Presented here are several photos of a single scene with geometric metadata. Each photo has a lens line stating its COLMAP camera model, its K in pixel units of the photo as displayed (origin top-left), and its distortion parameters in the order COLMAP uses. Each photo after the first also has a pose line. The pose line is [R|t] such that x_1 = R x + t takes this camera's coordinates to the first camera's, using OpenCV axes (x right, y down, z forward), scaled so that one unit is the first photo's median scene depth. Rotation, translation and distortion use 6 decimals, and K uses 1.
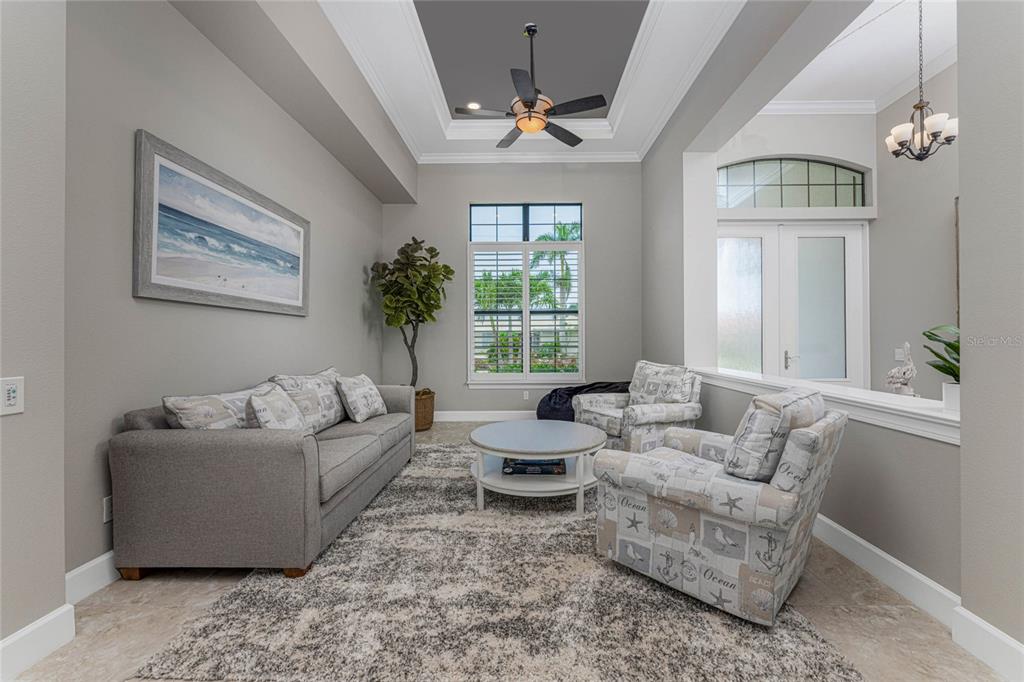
lens RADIAL K [[410.6, 0, 520.2], [0, 410.6, 340.6], [0, 0, 1]] dist [0.004160, -0.002901]
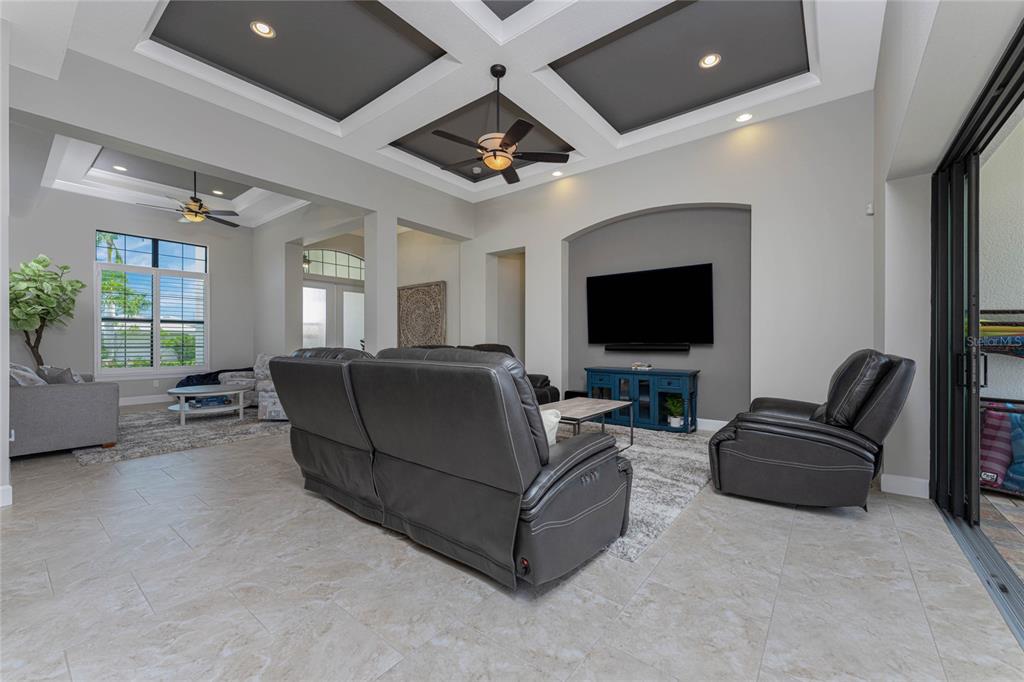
lens RADIAL K [[410.6, 0, 508.3], [0, 410.6, 340.9], [0, 0, 1]] dist [0.004160, -0.002901]
pose [[0.611613, 0.005888, 0.791135, -0.339965], [-0.007347, 0.999971, -0.001762, -0.009841], [-0.791123, -0.004734, 0.611639, -0.715472]]
